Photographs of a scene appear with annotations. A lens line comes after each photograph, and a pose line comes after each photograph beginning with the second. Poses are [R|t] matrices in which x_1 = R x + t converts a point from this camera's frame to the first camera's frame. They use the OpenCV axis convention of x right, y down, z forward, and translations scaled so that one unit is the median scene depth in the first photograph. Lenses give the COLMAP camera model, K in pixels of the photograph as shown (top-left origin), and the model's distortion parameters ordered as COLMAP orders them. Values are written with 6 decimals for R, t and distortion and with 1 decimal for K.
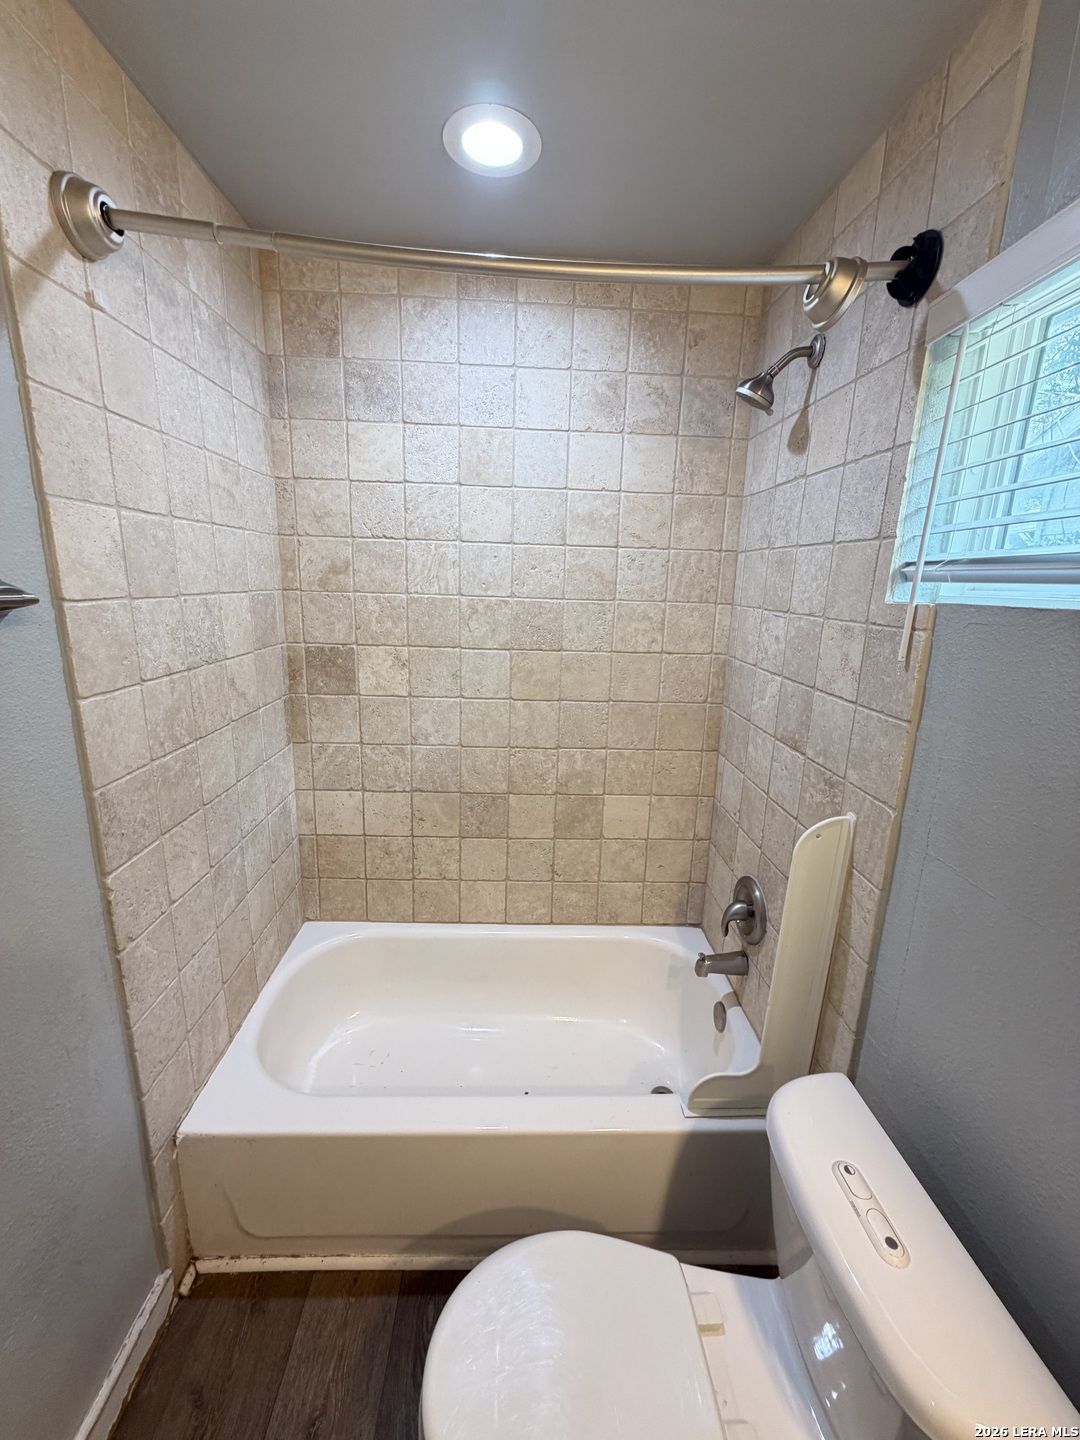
lens RADIAL K [[575.9, 0, 539.8], [0, 575.9, 714.2], [0, 0, 1]] dist [0.001599, 0.000461]
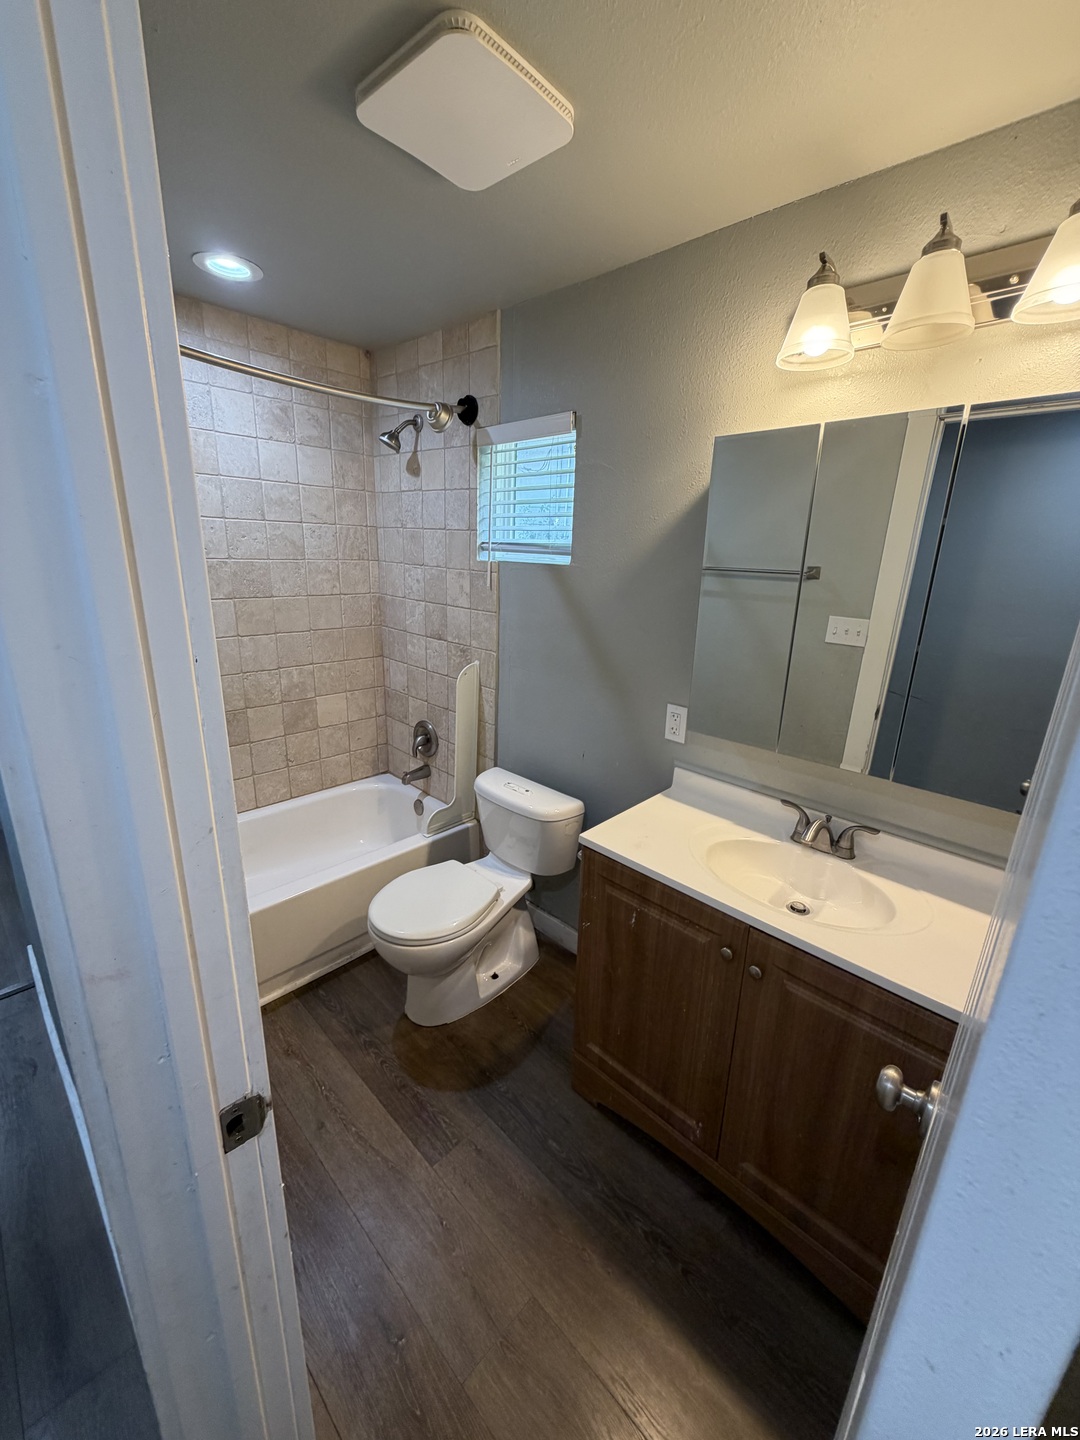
lens RADIAL K [[575.9, 0, 539.8], [0, 575.9, 714.2], [0, 0, 1]] dist [0.001599, 0.000461]
pose [[0.721131, -0.198142, 0.663859, -0.524907], [0.141674, 0.980155, 0.138651, 0.072536], [-0.678158, -0.005935, 0.734892, -0.511525]]
